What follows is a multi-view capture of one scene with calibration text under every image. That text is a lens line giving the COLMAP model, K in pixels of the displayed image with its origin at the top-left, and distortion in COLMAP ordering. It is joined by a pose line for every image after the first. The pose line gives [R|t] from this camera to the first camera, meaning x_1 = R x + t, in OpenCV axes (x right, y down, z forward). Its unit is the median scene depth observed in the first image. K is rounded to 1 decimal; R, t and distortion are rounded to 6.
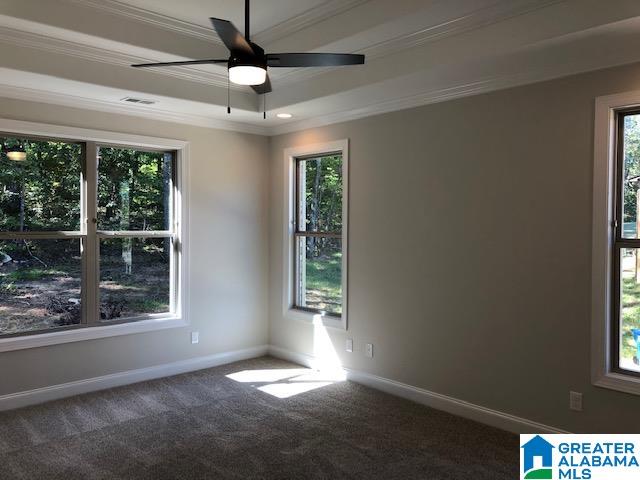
lens RADIAL K [[519.8, 0, 320.1], [0, 519.8, 240.1], [0, 0, 1]] dist [0.040005, -0.062082]
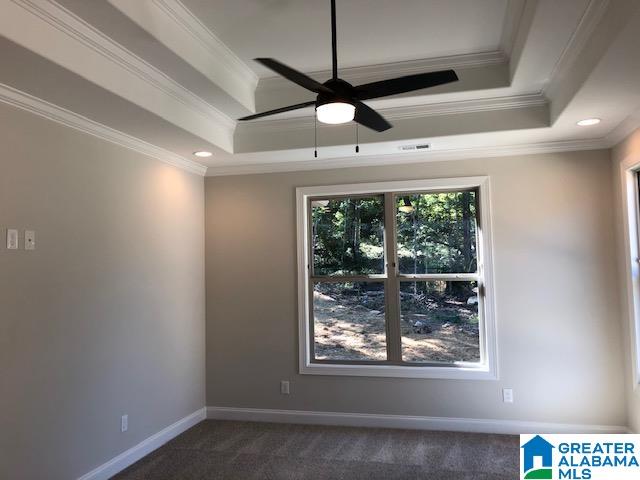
lens RADIAL K [[519.8, 0, 321.0], [0, 519.8, 239.4], [0, 0, 1]] dist [0.040005, -0.062082]
pose [[0.552903, -0.064753, -0.830726, 0.385594], [-0.002620, 0.996836, -0.079445, -0.004274], [0.833241, 0.046102, 0.550984, 0.287232]]
